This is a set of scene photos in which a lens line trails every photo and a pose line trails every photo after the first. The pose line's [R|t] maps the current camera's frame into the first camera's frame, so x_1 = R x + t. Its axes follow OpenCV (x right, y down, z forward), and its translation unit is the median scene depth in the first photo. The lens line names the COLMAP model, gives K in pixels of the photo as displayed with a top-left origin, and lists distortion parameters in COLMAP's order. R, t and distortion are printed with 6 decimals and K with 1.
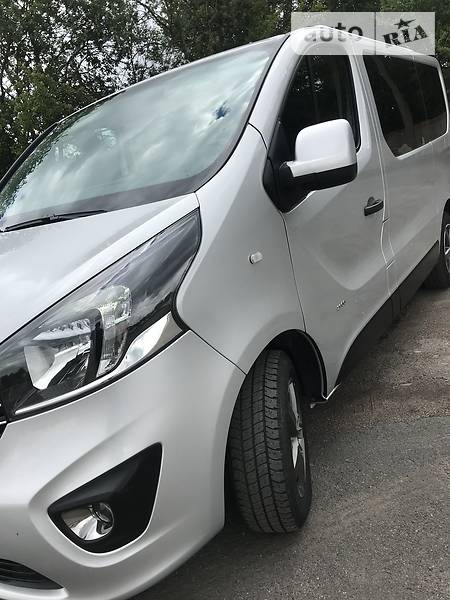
lens RADIAL K [[503.7, 0, 224.6], [0, 503.7, 316.3], [0, 0, 1]] dist [0.013025, 0.013481]
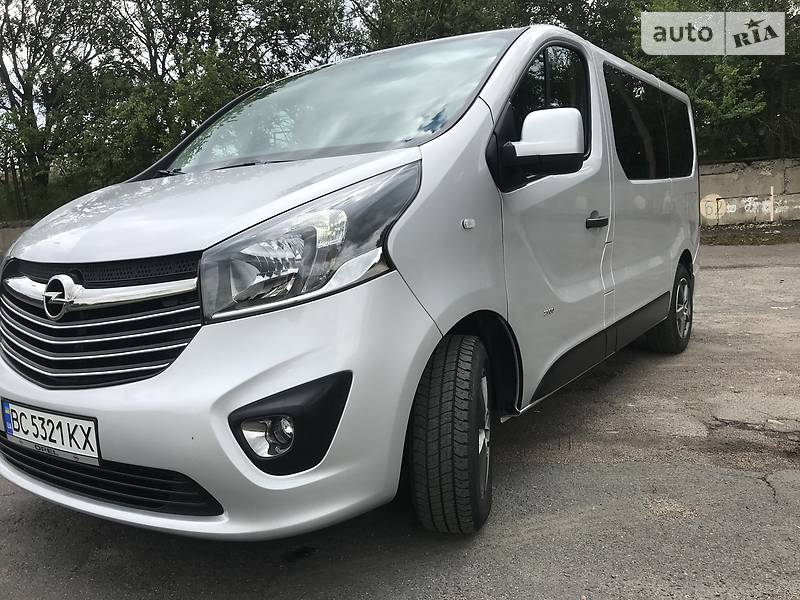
lens RADIAL K [[671.6, 0, 400.0], [0, 671.6, 300.0], [0, 0, 1]] dist [0.013025, 0.013481]
pose [[0.988219, 0.153009, -0.003379, -0.033566], [-0.151777, 0.976948, -0.150118, 0.194529], [-0.019669, 0.148863, 0.988662, -0.200789]]
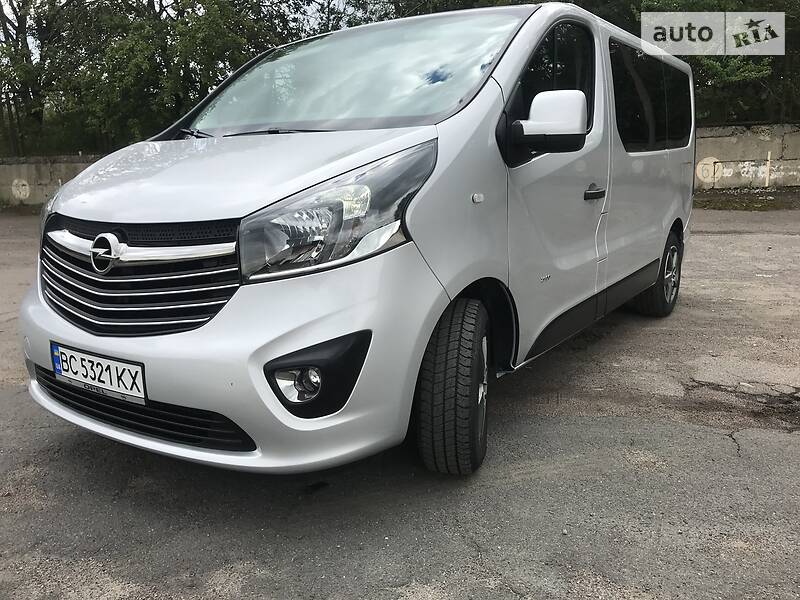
lens RADIAL K [[670.3, 0, 397.6], [0, 670.3, 301.4], [0, 0, 1]] dist [0.017464, 0.000453]
pose [[0.982265, 0.186630, 0.018047, -0.071373], [-0.184761, 0.979814, -0.076344, 0.190022], [-0.031930, 0.071656, 0.996918, -0.307511]]
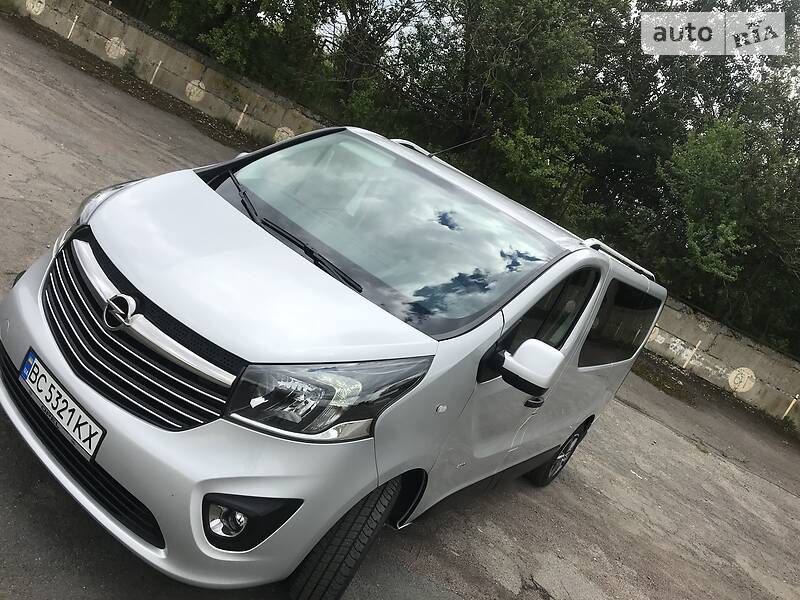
lens RADIAL K [[674.5, 0, 400.0], [0, 674.5, 300.0], [0, 0, 1]] dist [0.004249, 0.005115]
pose [[0.768033, 0.627078, 0.129996, -0.313986], [-0.618135, 0.778956, -0.105527, -0.072192], [-0.167435, 0.000693, 0.985883, -0.464207]]
